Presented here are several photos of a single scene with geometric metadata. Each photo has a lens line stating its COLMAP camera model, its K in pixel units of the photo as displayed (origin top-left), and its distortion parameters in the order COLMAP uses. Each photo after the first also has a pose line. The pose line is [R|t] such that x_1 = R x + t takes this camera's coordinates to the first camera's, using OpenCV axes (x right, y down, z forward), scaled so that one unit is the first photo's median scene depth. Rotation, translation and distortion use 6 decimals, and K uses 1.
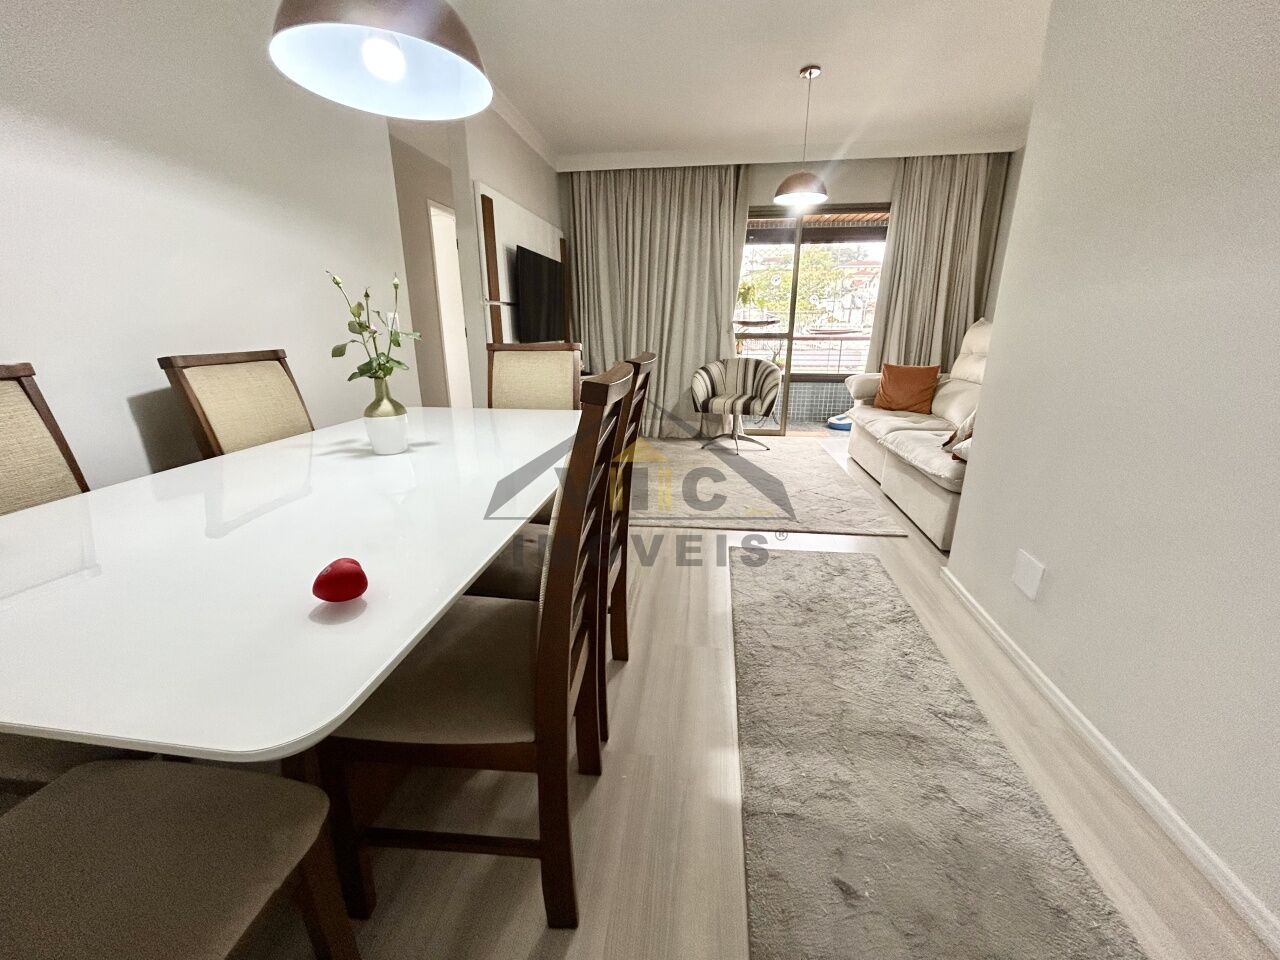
lens RADIAL K [[517.9, 0, 636.8], [0, 517.9, 477.6], [0, 0, 1]] dist [-0.001640, 0.000648]
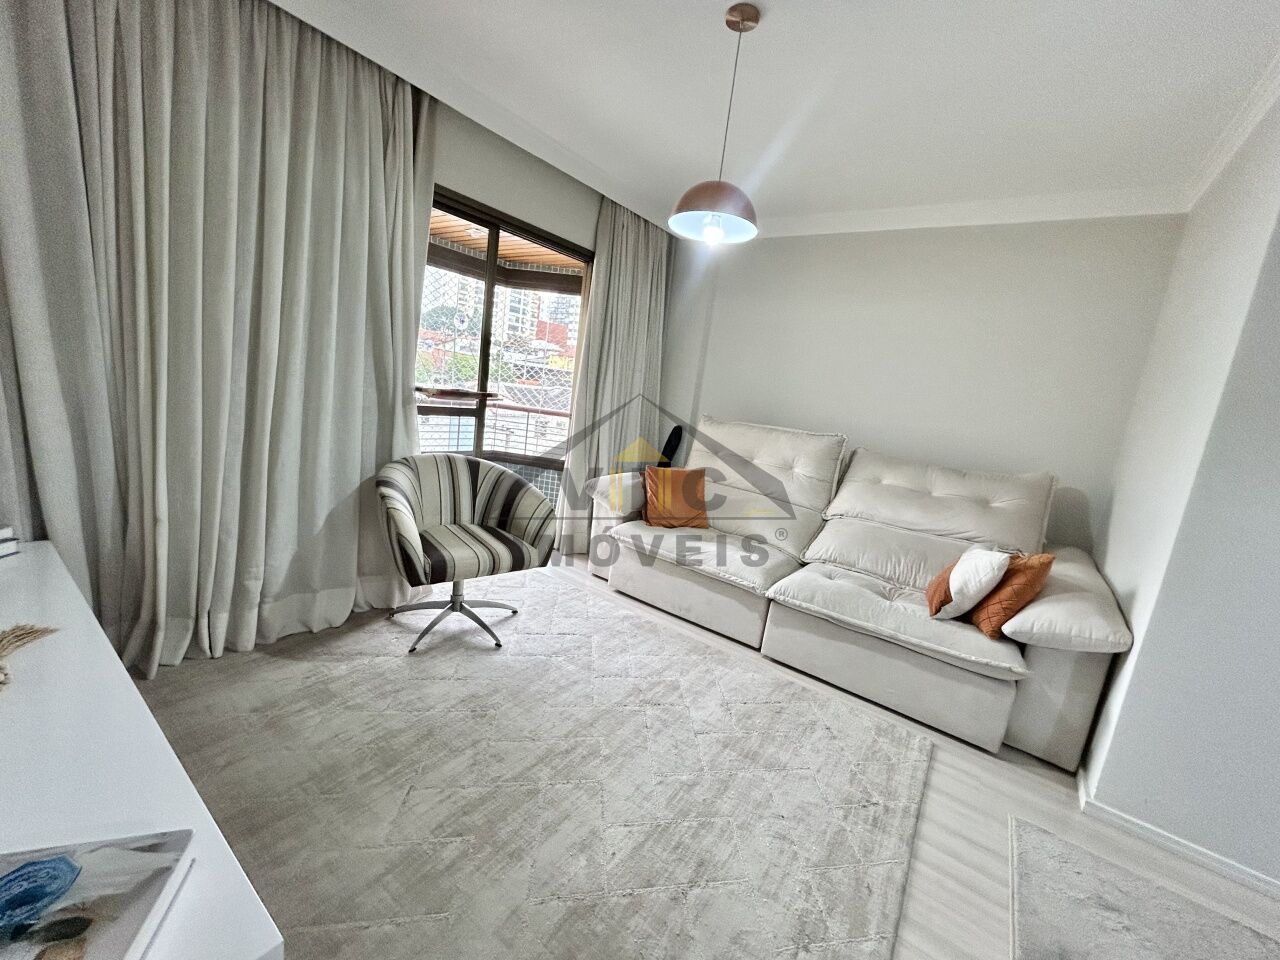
lens RADIAL K [[517.9, 0, 640.2], [0, 517.9, 478.5], [0, 0, 1]] dist [-0.001640, 0.000648]
pose [[0.471034, -0.091103, 0.877398, -0.211335], [0.125620, 0.991443, 0.035505, -0.243745], [-0.873124, 0.093495, 0.478448, 0.685628]]
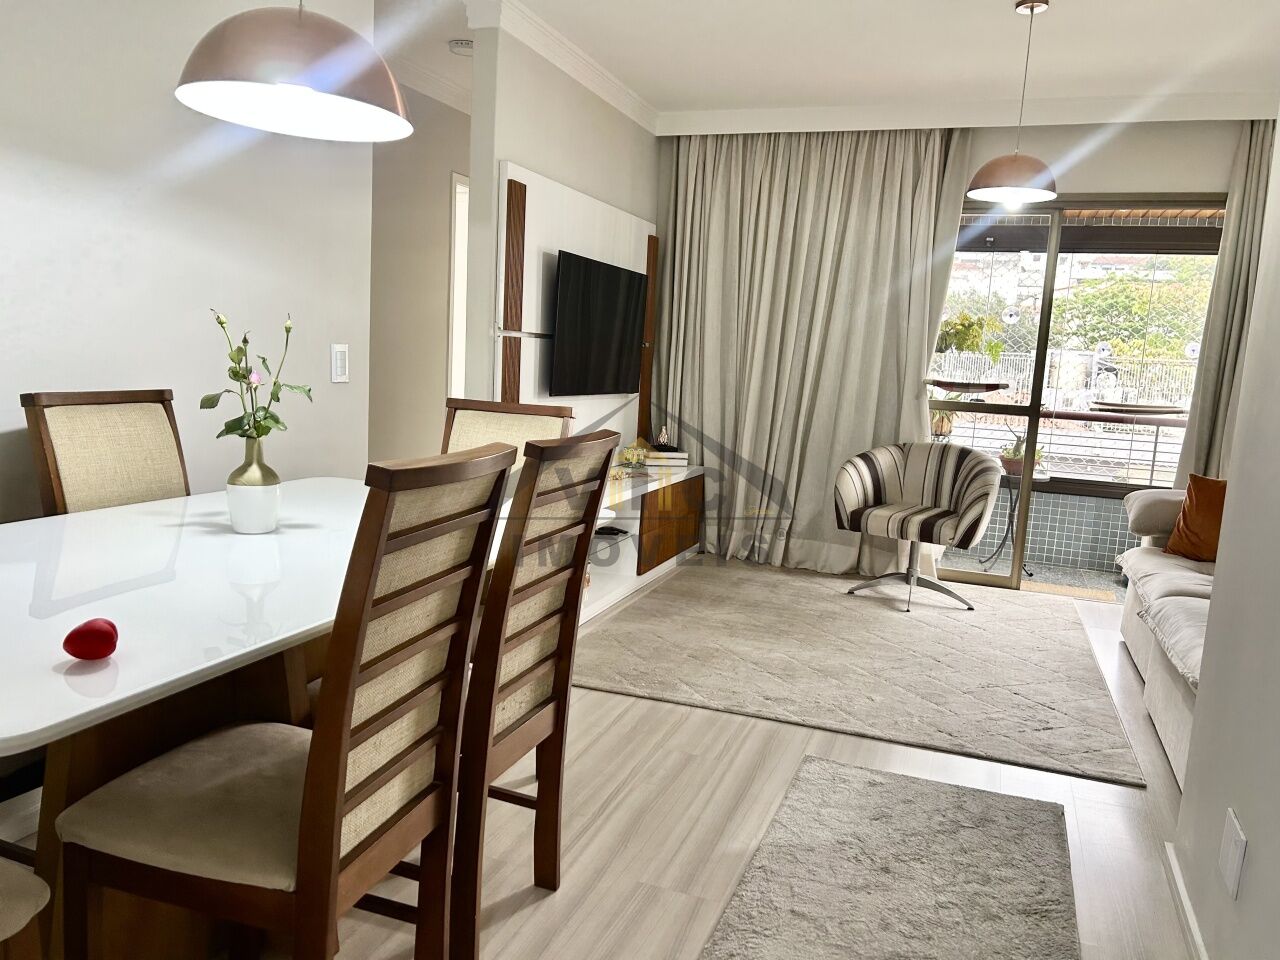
lens RADIAL K [[965.4, 0, 640.7], [0, 965.4, 484.5], [0, 0, 1]] dist [0.058423, -0.054454]
pose [[0.975271, 0.086866, -0.203226, 0.129633], [-0.117812, 0.982320, -0.145491, 0.008925], [0.186995, 0.165835, 0.968262, -0.108169]]
